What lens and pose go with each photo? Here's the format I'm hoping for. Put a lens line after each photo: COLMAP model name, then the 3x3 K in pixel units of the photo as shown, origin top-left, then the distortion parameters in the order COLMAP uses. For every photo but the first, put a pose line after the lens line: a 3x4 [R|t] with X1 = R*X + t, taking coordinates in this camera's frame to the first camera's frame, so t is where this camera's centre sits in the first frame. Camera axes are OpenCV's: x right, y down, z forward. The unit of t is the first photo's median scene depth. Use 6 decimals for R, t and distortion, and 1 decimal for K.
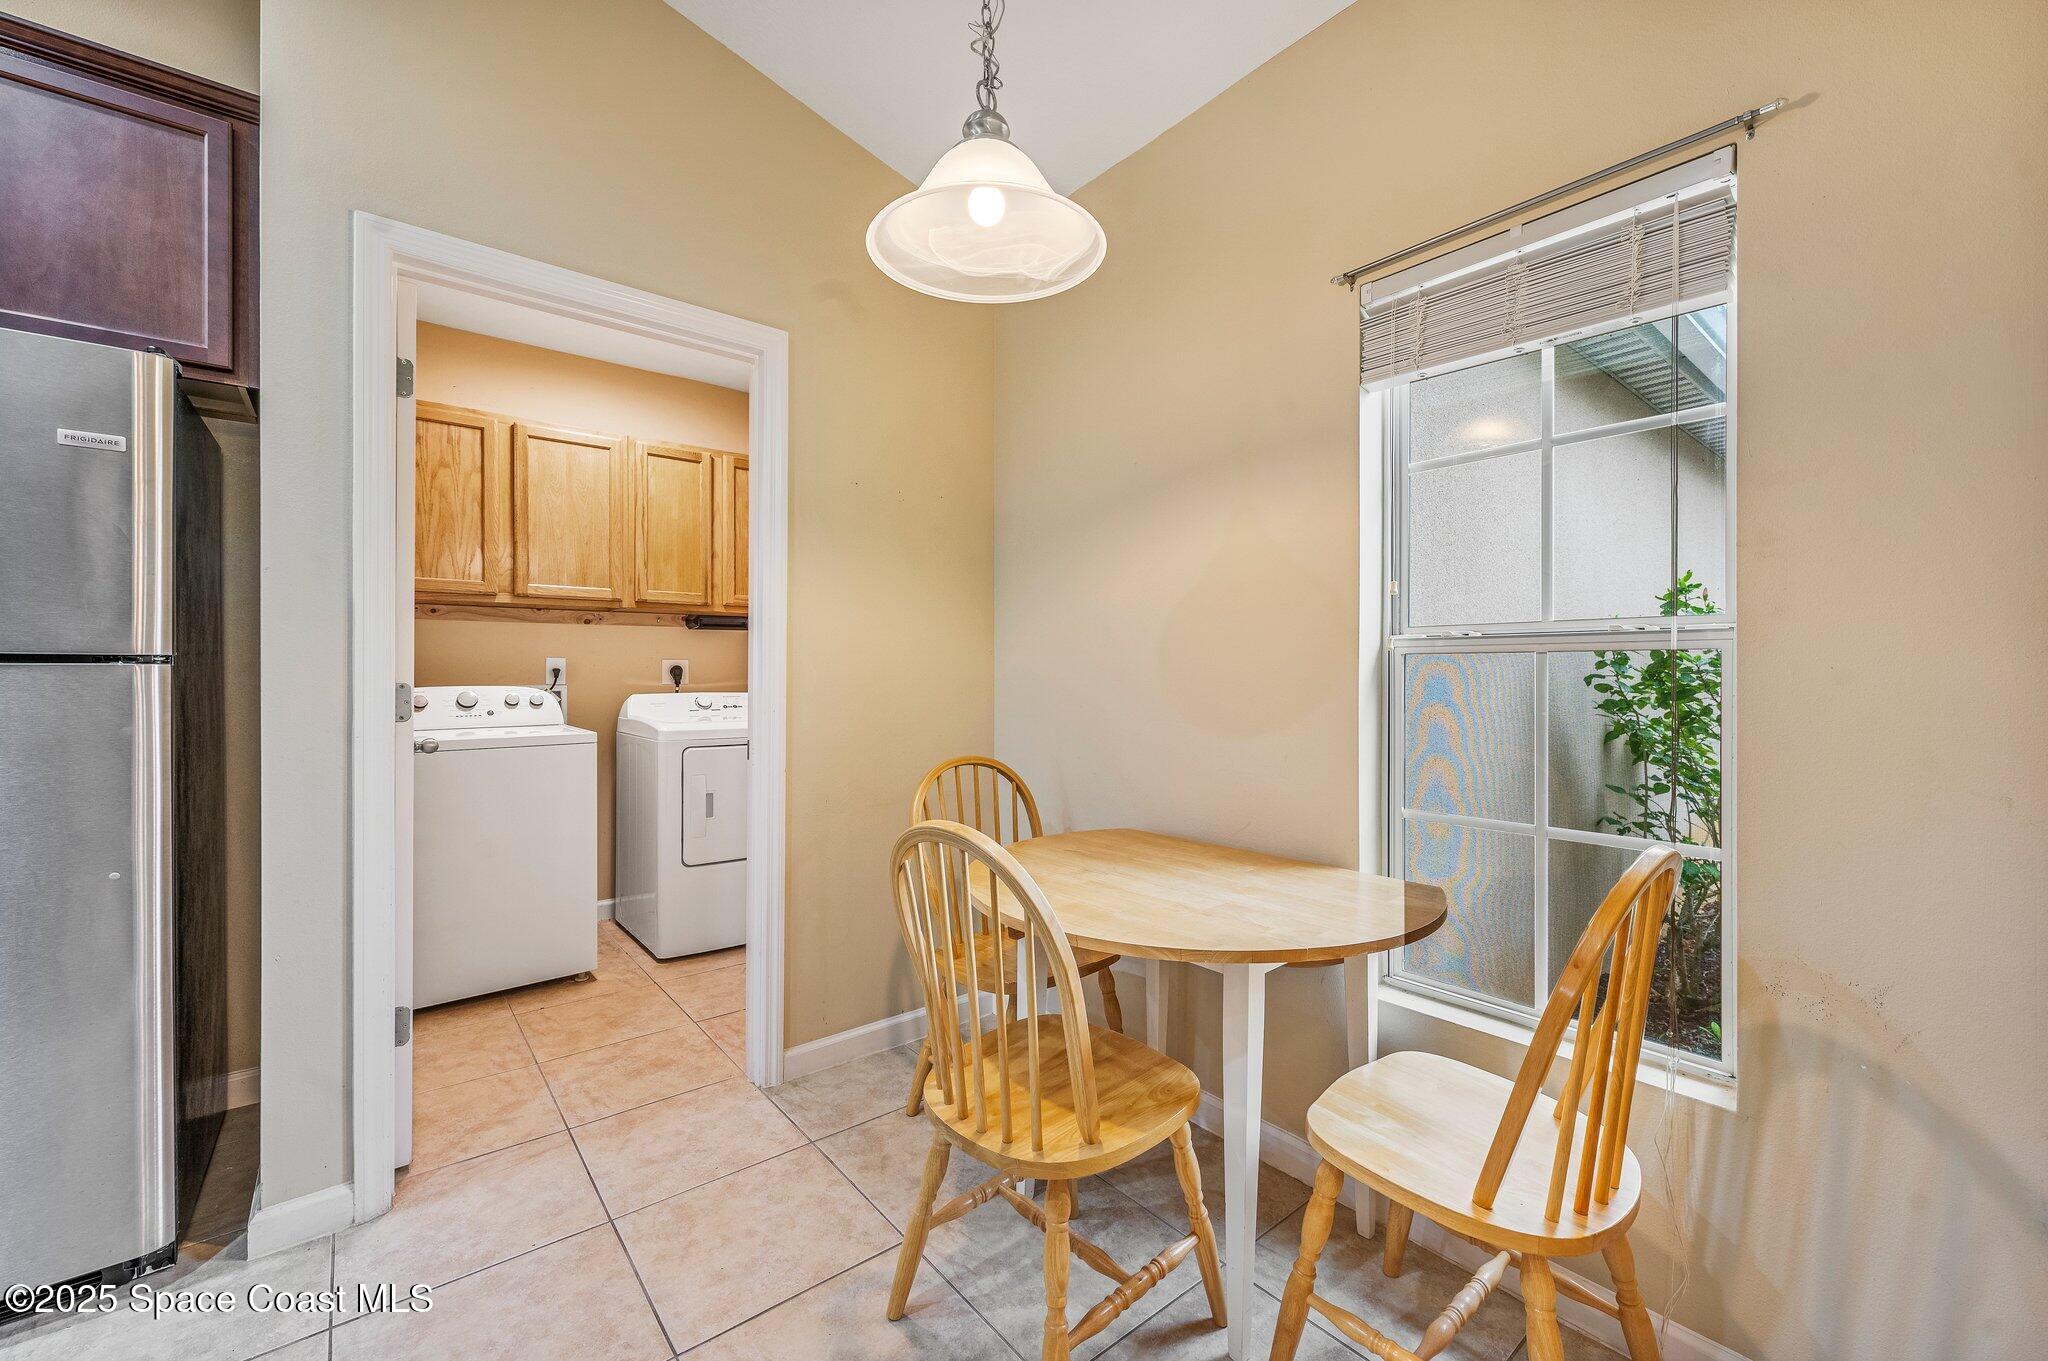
lens RADIAL K [[809.9, 0, 1024.0], [0, 809.9, 680.5], [0, 0, 1]] dist [0.002035, 0.000077]
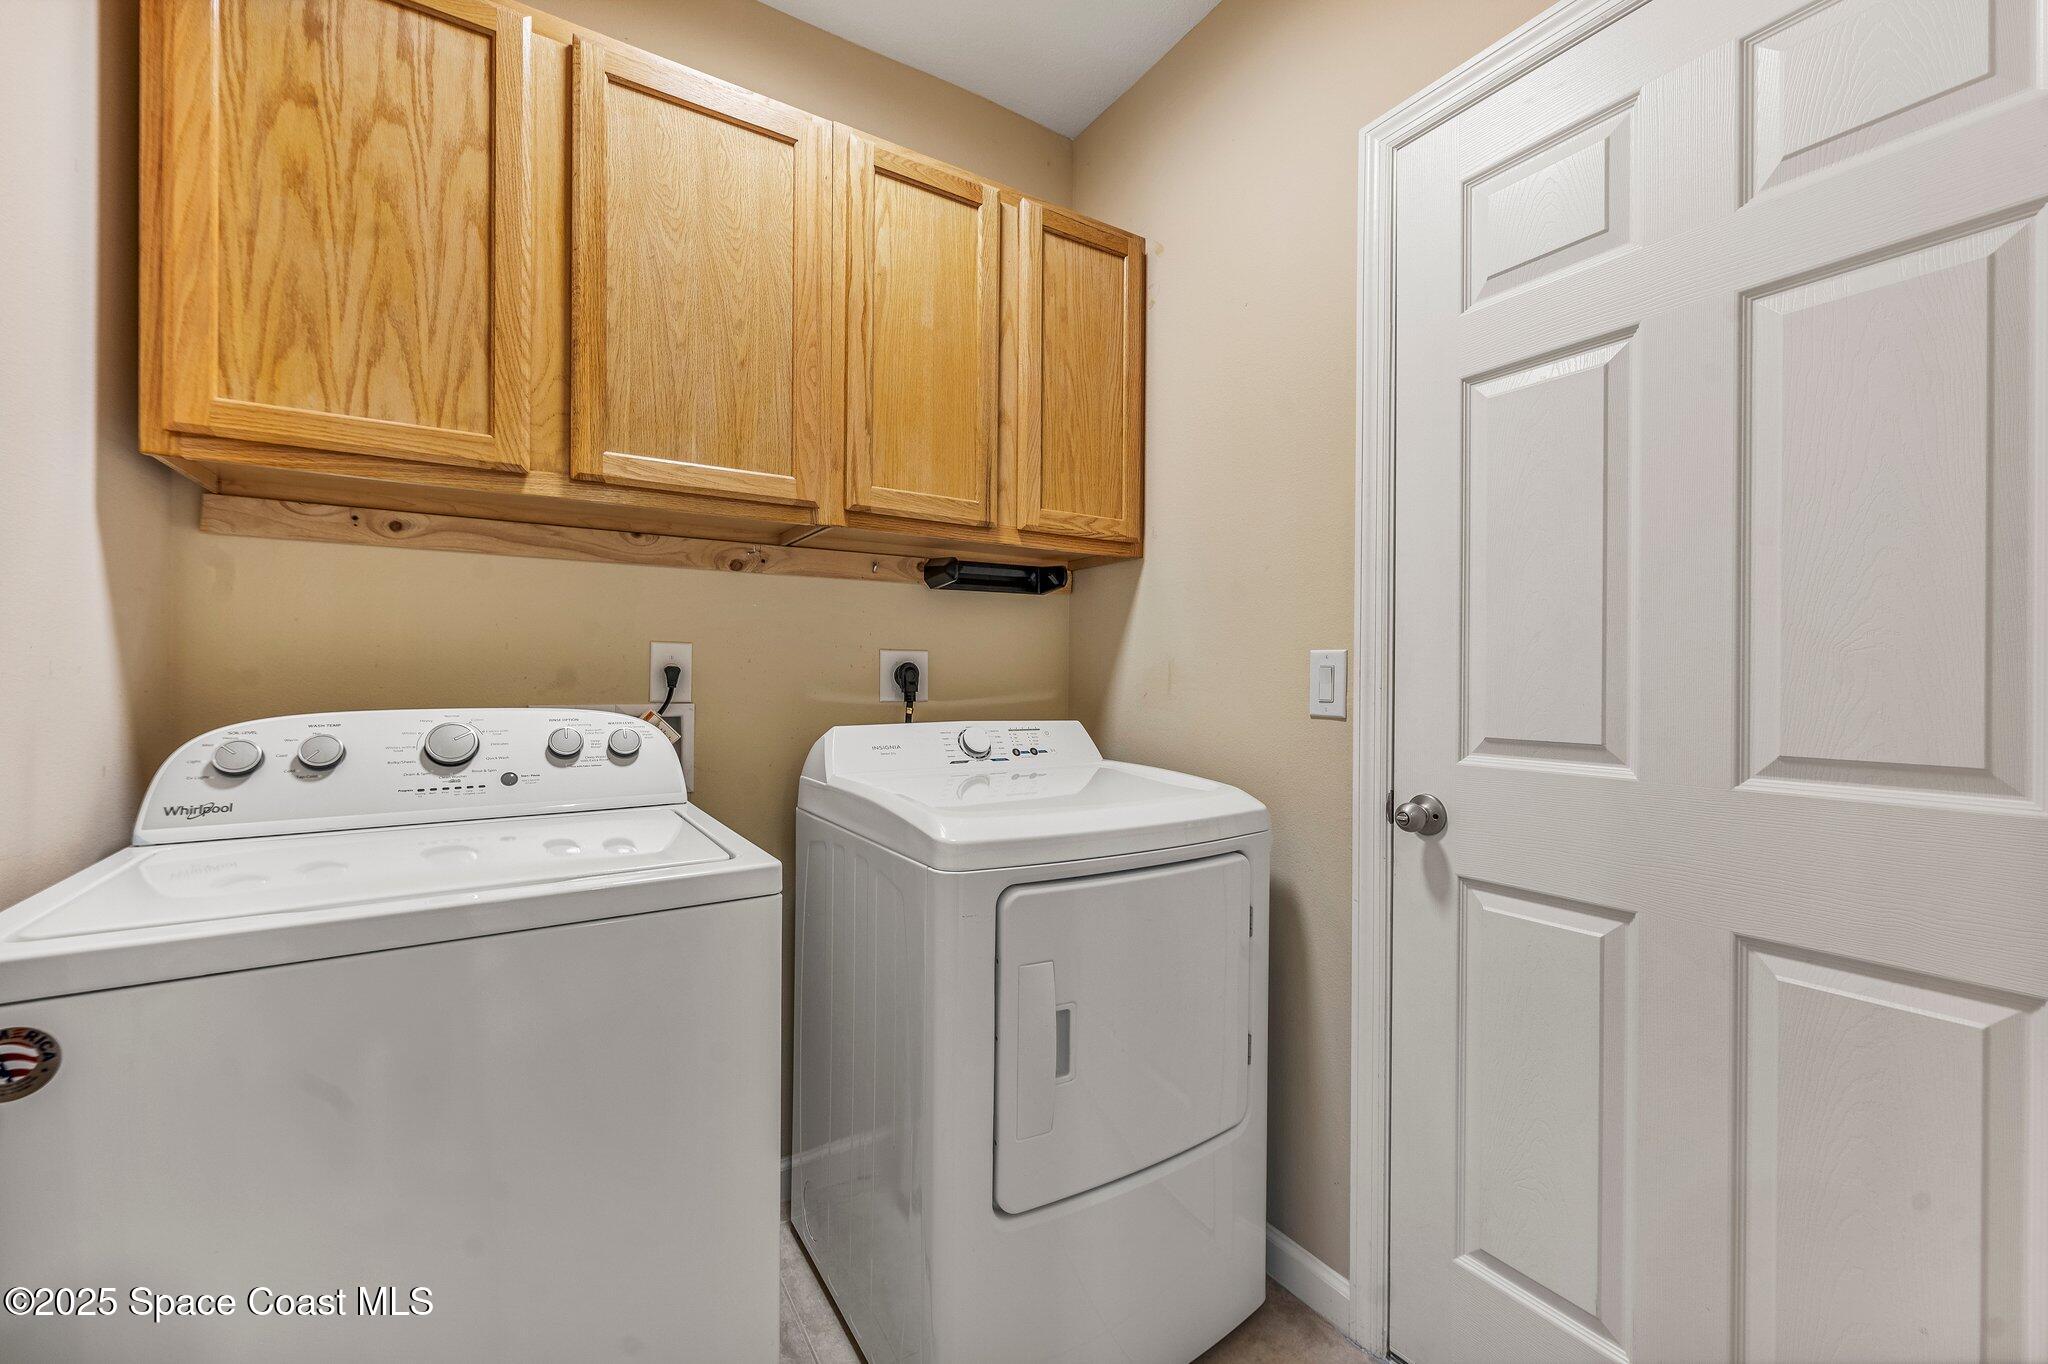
lens RADIAL K [[820.9, 0, 1024.0], [0, 820.9, 682.0], [0, 0, 1]] dist [-0.000644, -0.000068]
pose [[0.991555, 0.005070, -0.129585, -0.341264], [-0.005779, 0.999970, -0.005092, -0.005635], [0.129556, 0.005798, 0.991555, 0.603553]]
